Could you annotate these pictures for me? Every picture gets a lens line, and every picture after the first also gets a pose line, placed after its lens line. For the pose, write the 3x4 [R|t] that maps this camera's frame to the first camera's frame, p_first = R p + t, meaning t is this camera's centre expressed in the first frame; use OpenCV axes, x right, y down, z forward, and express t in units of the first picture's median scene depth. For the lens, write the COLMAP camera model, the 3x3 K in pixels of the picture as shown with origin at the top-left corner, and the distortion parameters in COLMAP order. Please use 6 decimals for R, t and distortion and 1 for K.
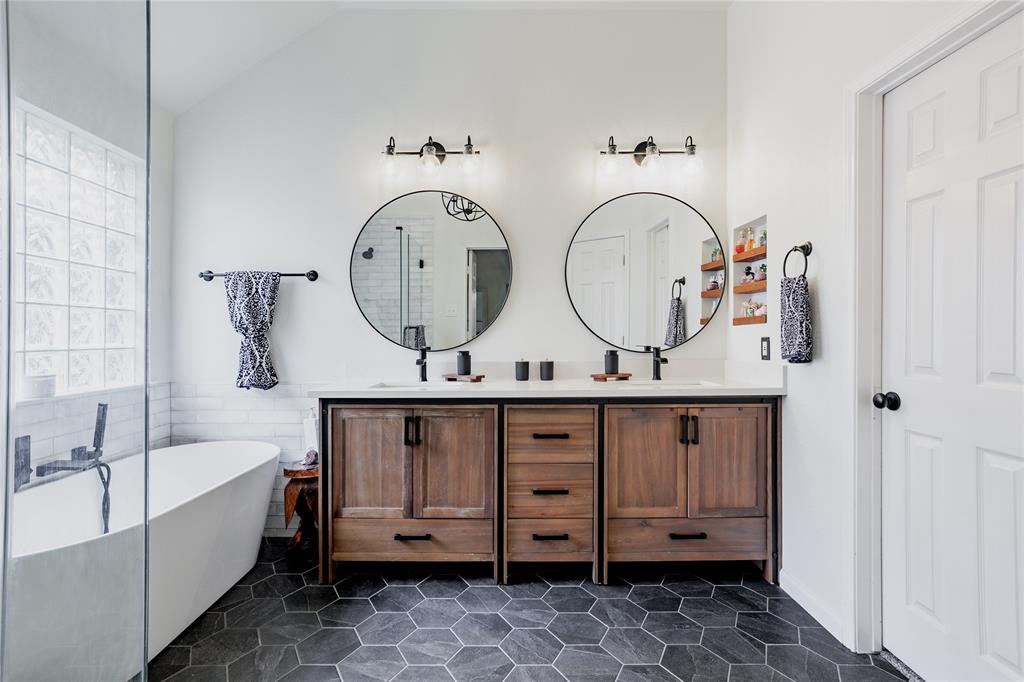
lens RADIAL K [[501.3, 0, 505.4], [0, 501.3, 336.7], [0, 0, 1]] dist [-0.059758, 0.036928]
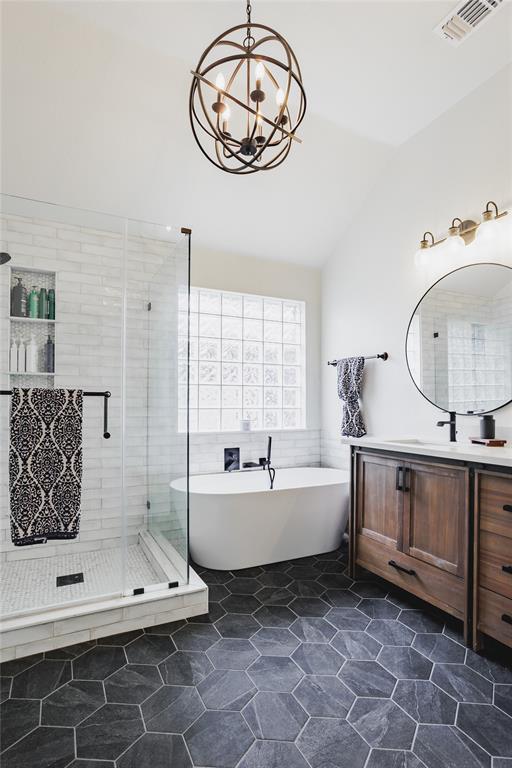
lens RADIAL K [[398.6, 0, 244.6], [0, 398.6, 402.2], [0, 0, 1]] dist [-0.048261, 0.027029]
pose [[0.404252, -0.002856, -0.914643, 0.527009], [-0.002550, 0.999988, -0.004249, 0.007950], [0.914644, 0.004050, 0.404240, 0.264419]]
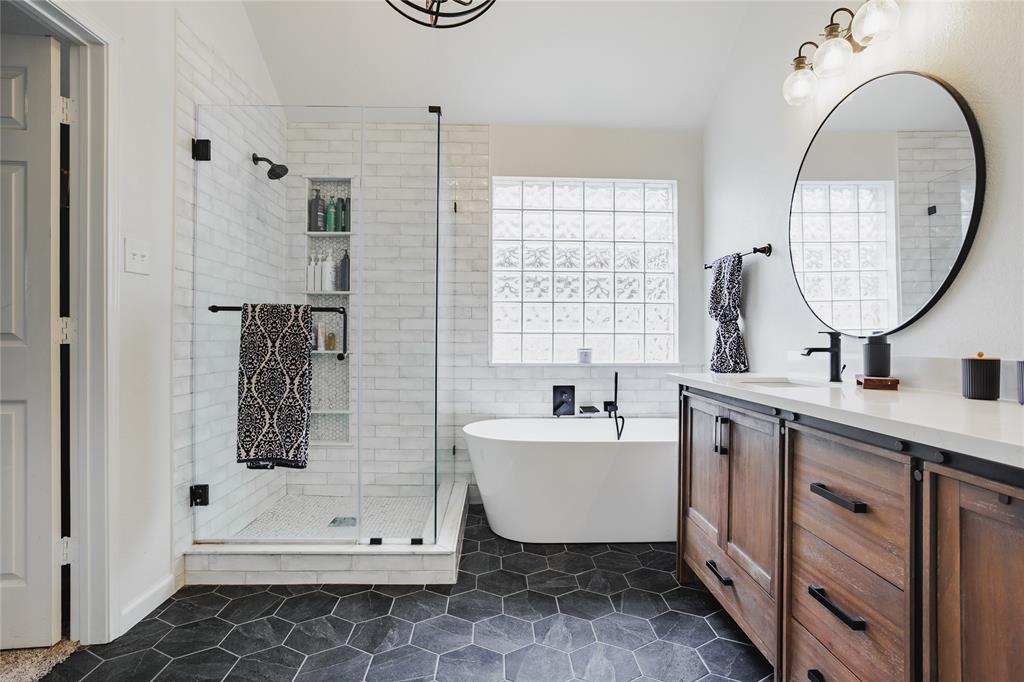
lens RADIAL K [[528.9, 0, 510.5], [0, 528.9, 334.3], [0, 0, 1]] dist [-0.051792, 0.020450]
pose [[-0.005384, -0.005451, -0.999971, 0.624384], [-0.006516, 0.999964, -0.005416, 0.037722], [0.999964, 0.006486, -0.005419, 0.670743]]
